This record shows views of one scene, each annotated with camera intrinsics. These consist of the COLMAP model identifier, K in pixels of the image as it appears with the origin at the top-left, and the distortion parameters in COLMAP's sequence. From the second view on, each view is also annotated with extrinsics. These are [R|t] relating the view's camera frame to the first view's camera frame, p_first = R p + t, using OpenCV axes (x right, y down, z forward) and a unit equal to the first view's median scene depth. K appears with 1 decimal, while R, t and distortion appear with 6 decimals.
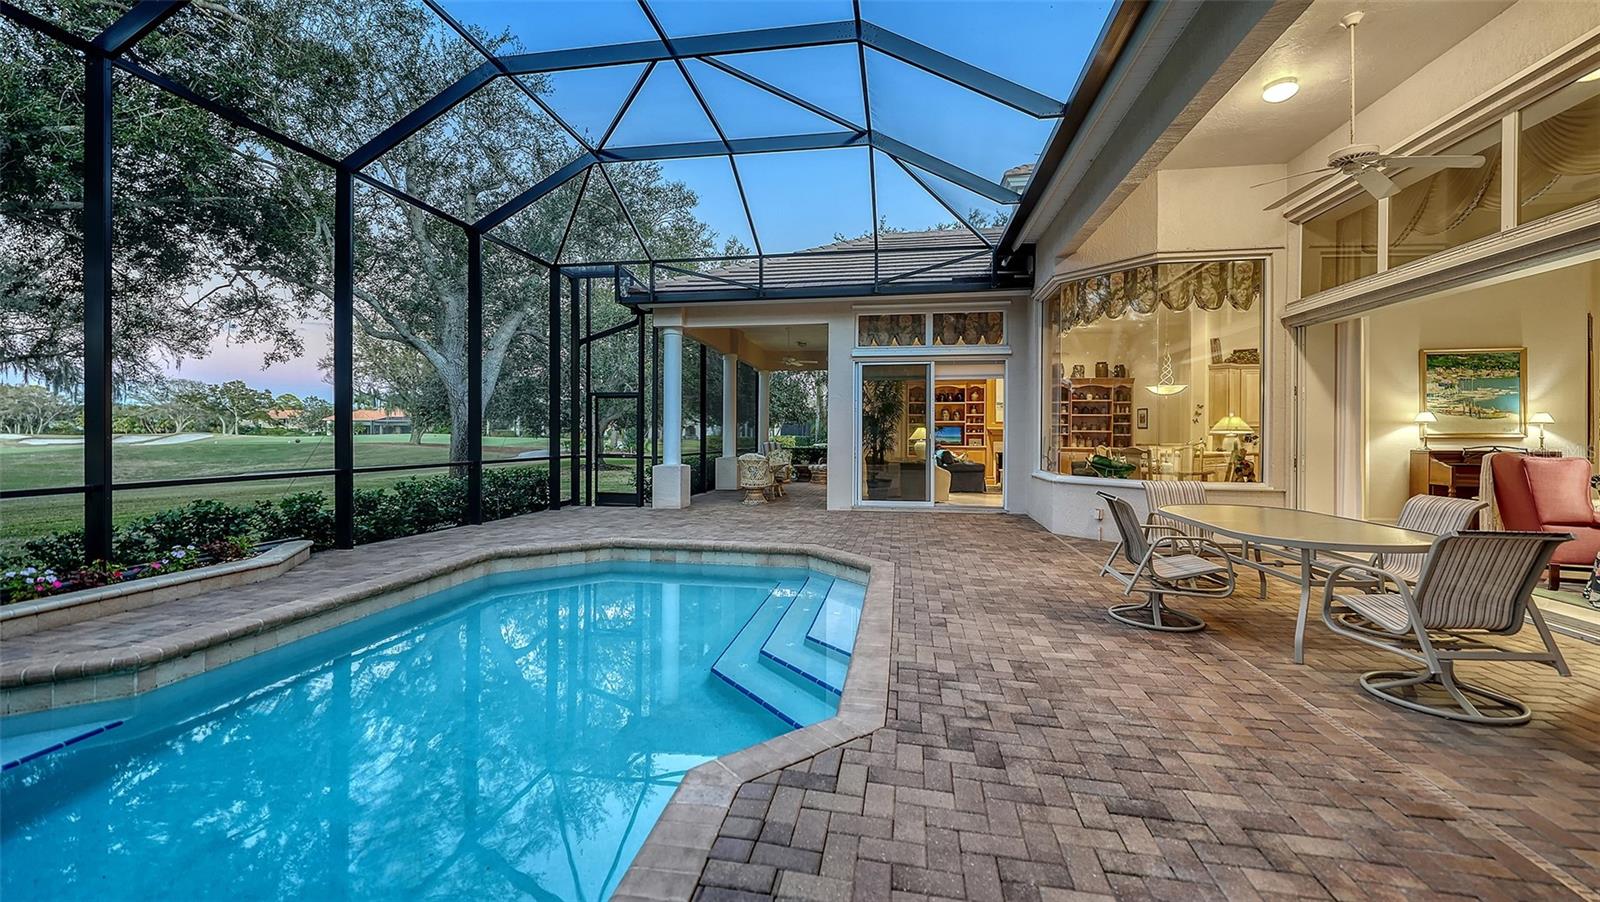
lens RADIAL K [[615.6, 0, 793.8], [0, 615.6, 437.2], [0, 0, 1]] dist [-0.001086, -0.000334]
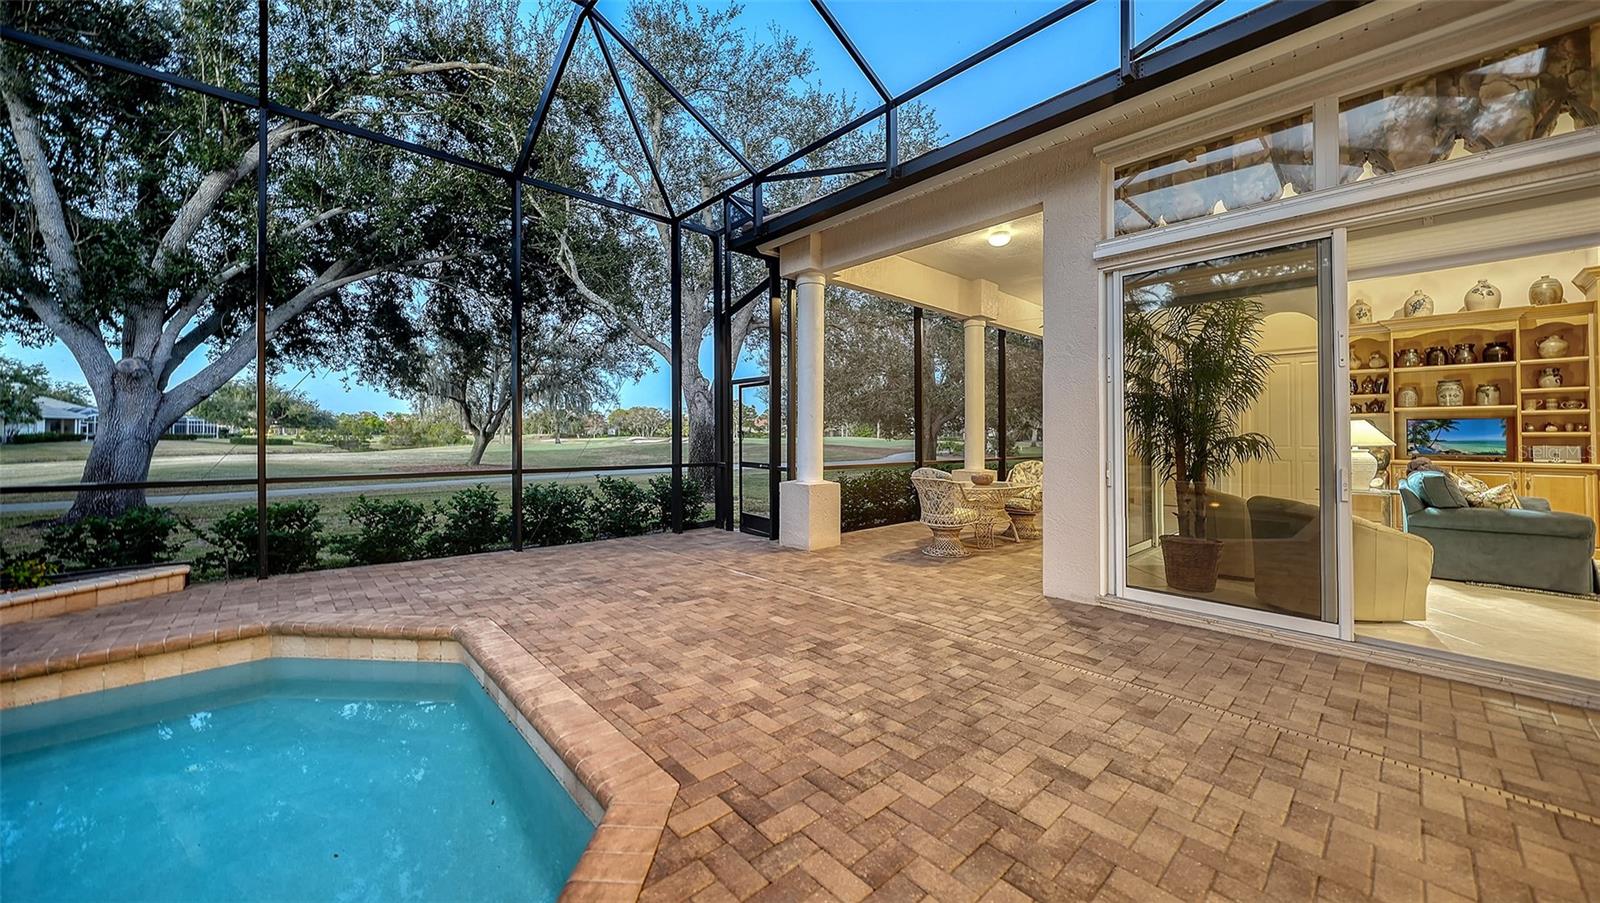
lens RADIAL K [[564.7, 0, 788.5], [0, 564.7, 432.9], [0, 0, 1]] dist [-0.016094, 0.004572]
pose [[0.785310, -0.004540, -0.619086, 0.172595], [-0.002593, 0.999940, -0.010622, -0.001346], [0.619098, 0.009947, 0.785251, 0.548501]]
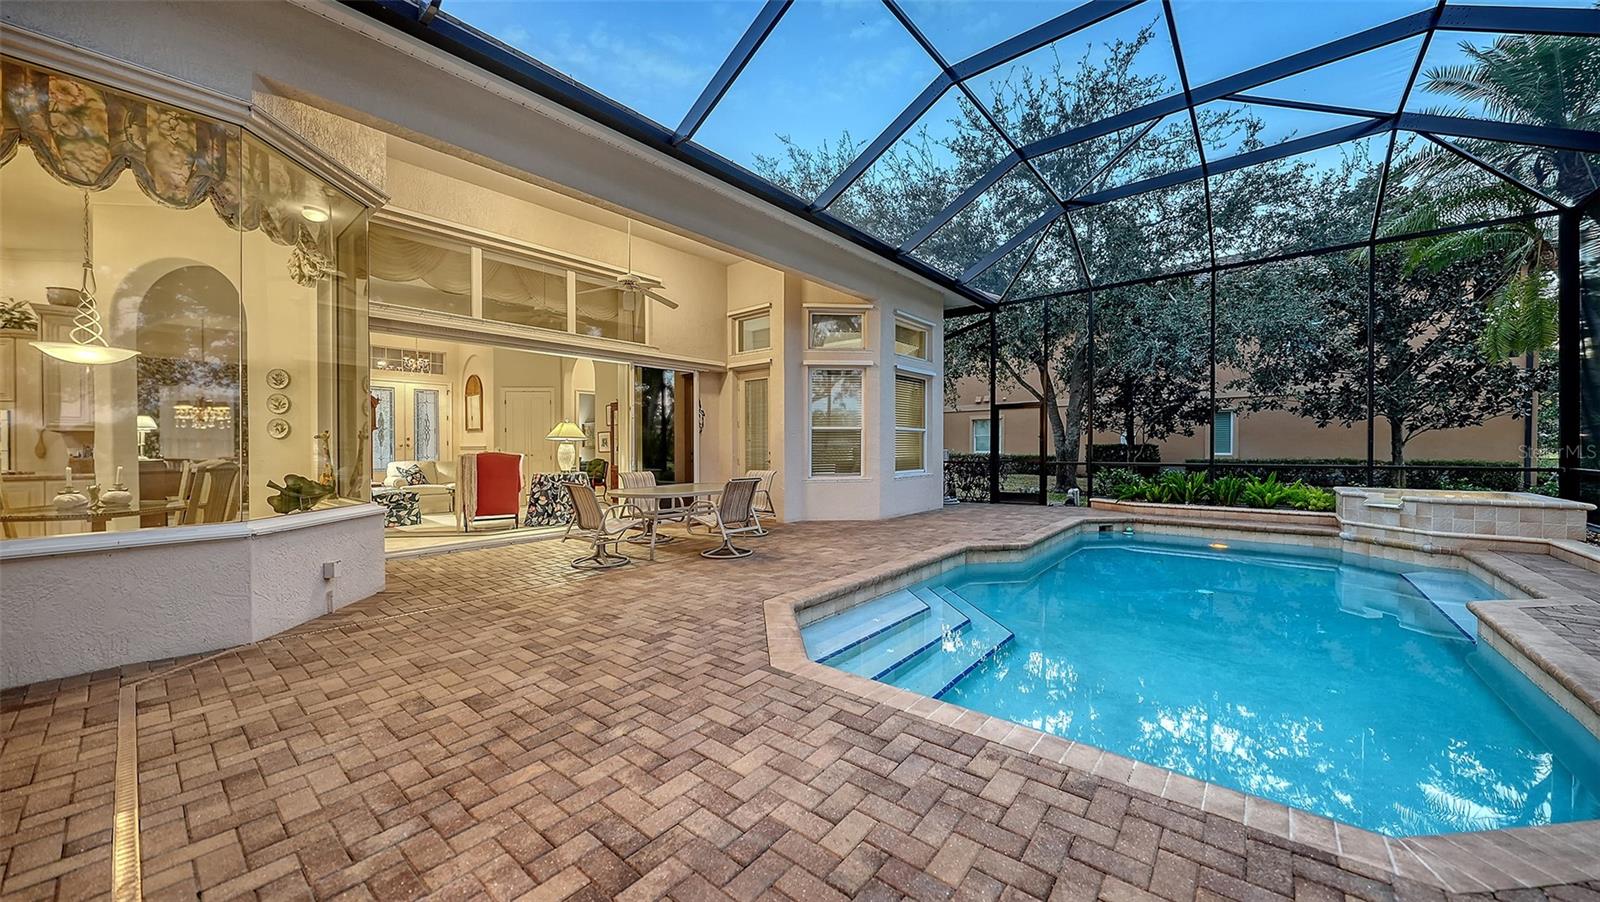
lens RADIAL K [[564.7, 0, 797.5], [0, 564.7, 451.6], [0, 0, 1]] dist [-0.016094, 0.004572]
pose [[-0.861896, -0.005402, 0.507057, -0.137665], [0.003581, 0.999853, 0.016739, 0.000432], [-0.507073, 0.016243, -0.861750, 0.923108]]
